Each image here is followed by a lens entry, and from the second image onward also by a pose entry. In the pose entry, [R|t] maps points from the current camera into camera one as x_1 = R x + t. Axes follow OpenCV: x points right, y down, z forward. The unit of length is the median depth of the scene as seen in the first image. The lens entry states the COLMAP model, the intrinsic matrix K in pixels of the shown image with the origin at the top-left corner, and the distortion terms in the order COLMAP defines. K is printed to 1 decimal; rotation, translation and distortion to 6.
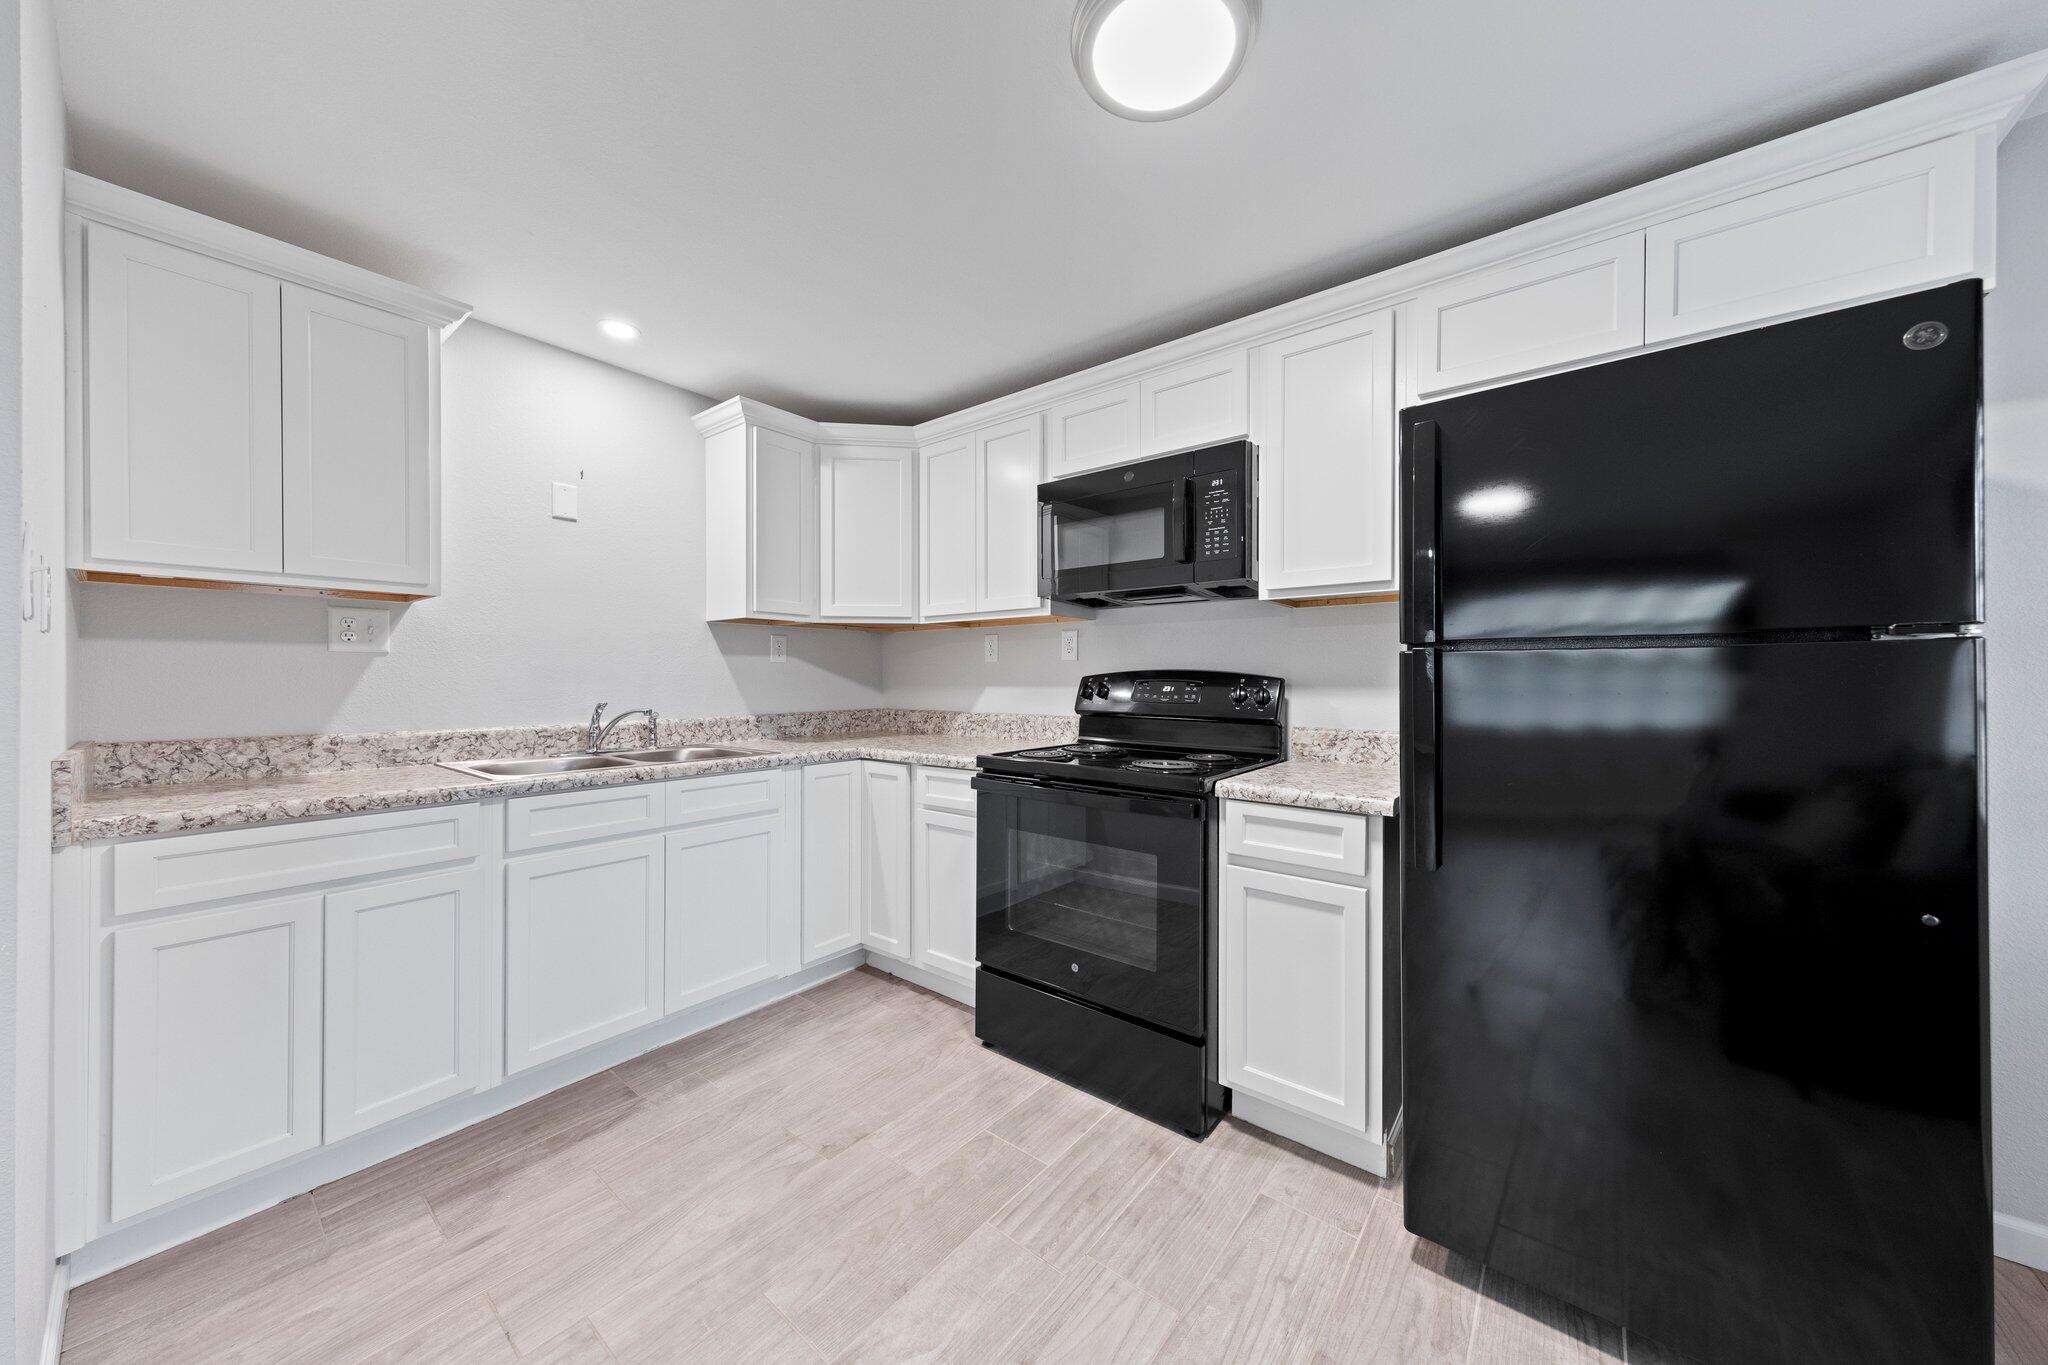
lens RADIAL K [[688.2, 0, 1023.1], [0, 688.2, 678.3], [0, 0, 1]] dist [0.002282, -0.000069]
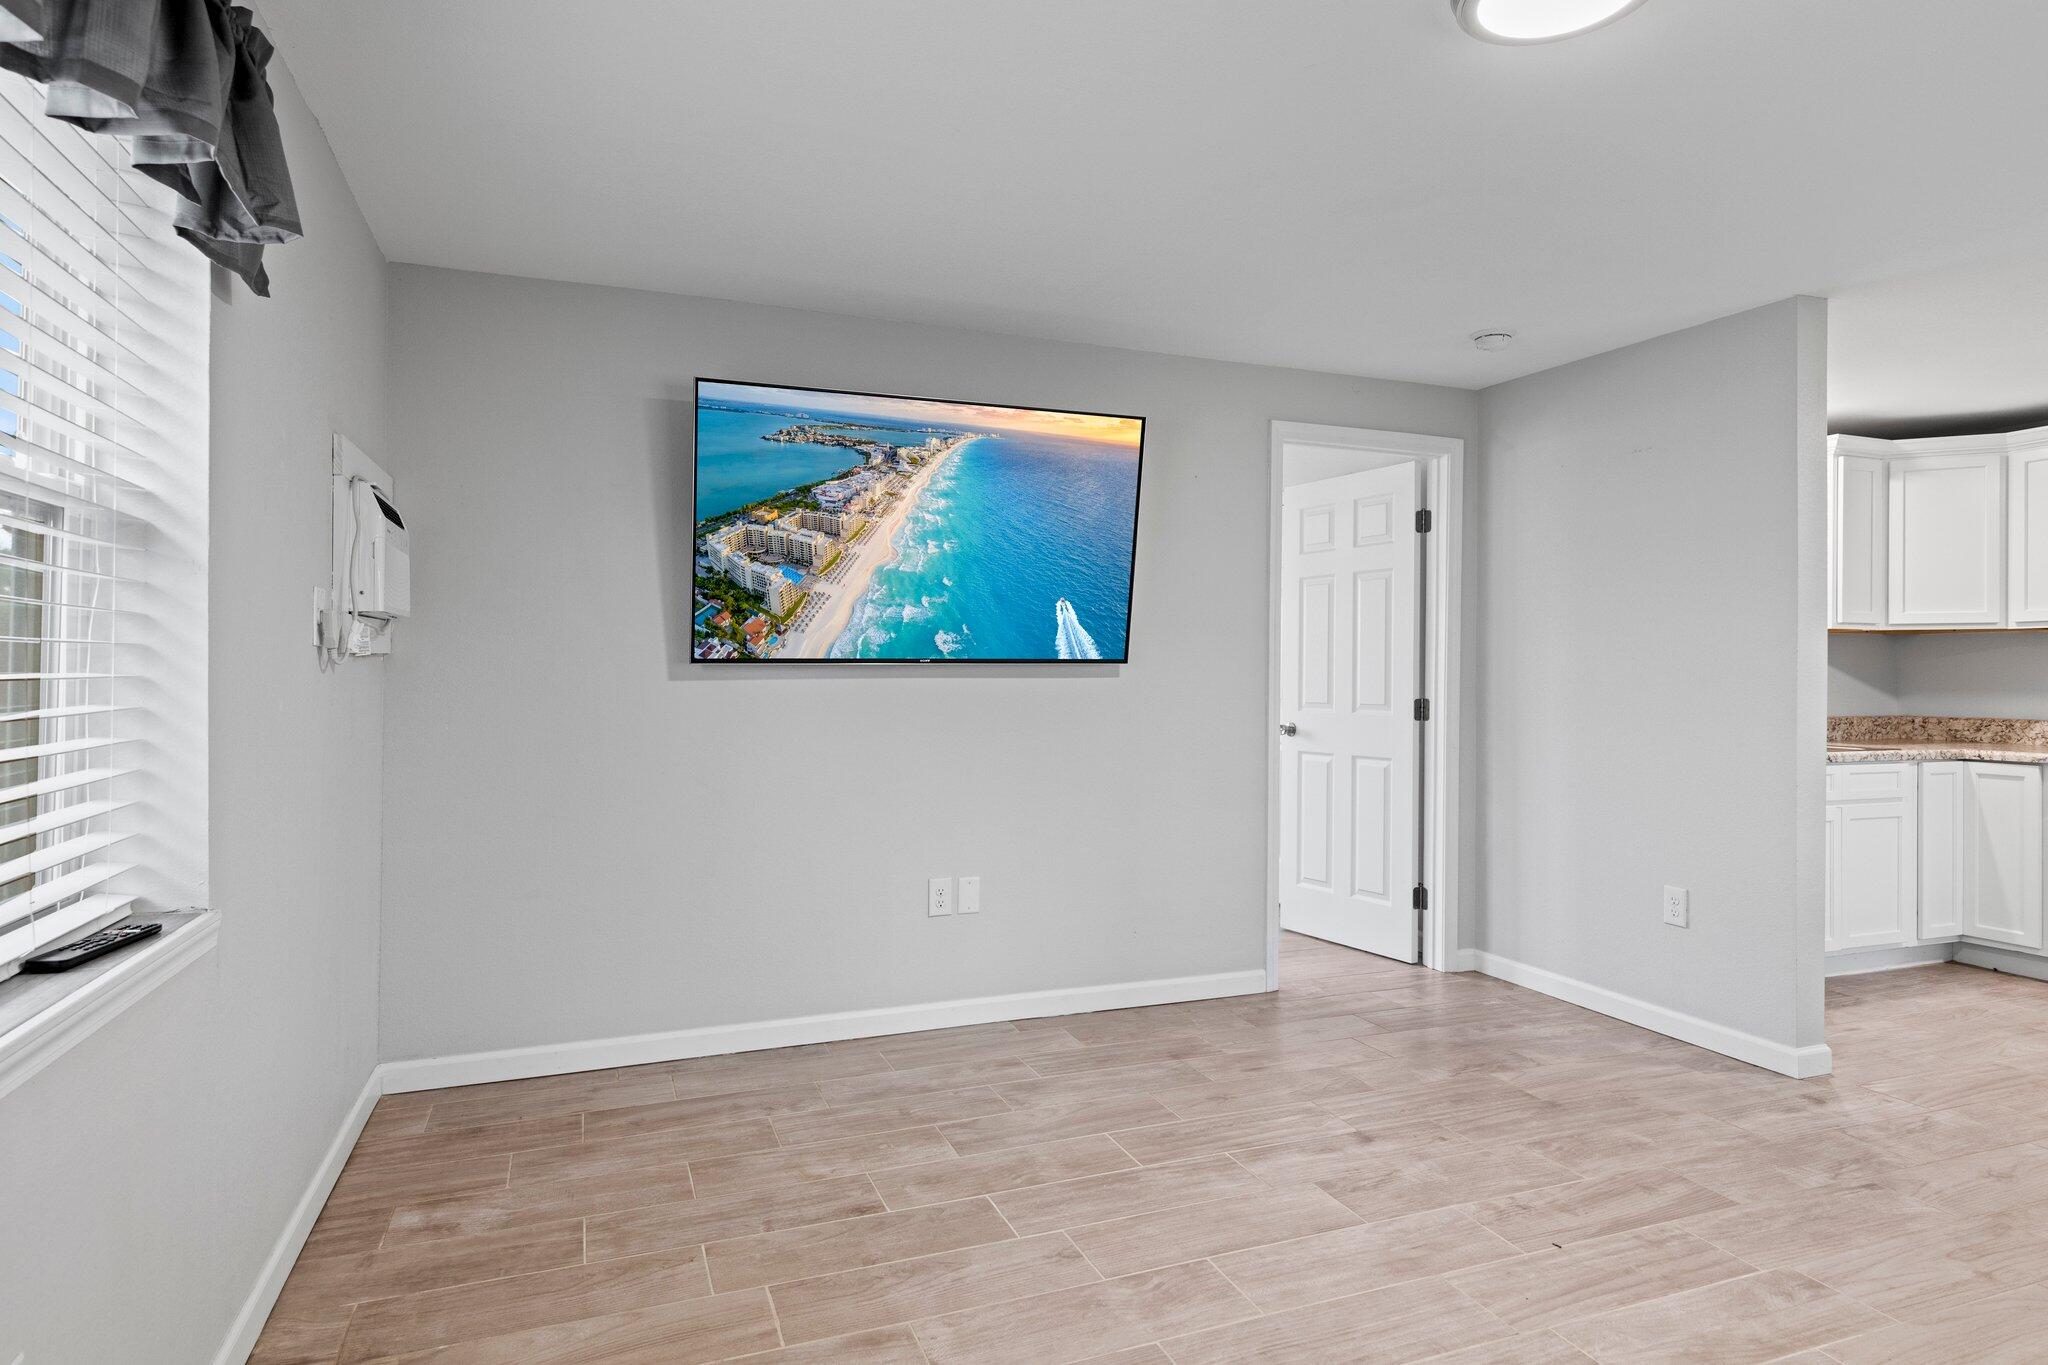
lens RADIAL K [[1106.7, 0, 1024.0], [0, 1106.7, 682.5], [0, 0, 1]] dist [0.004852, -0.001460]
pose [[0.857373, 0.003004, -0.514687, -0.705401], [-0.000746, 0.999989, 0.004594, -0.011333], [0.514695, -0.003555, 0.857366, -1.428537]]
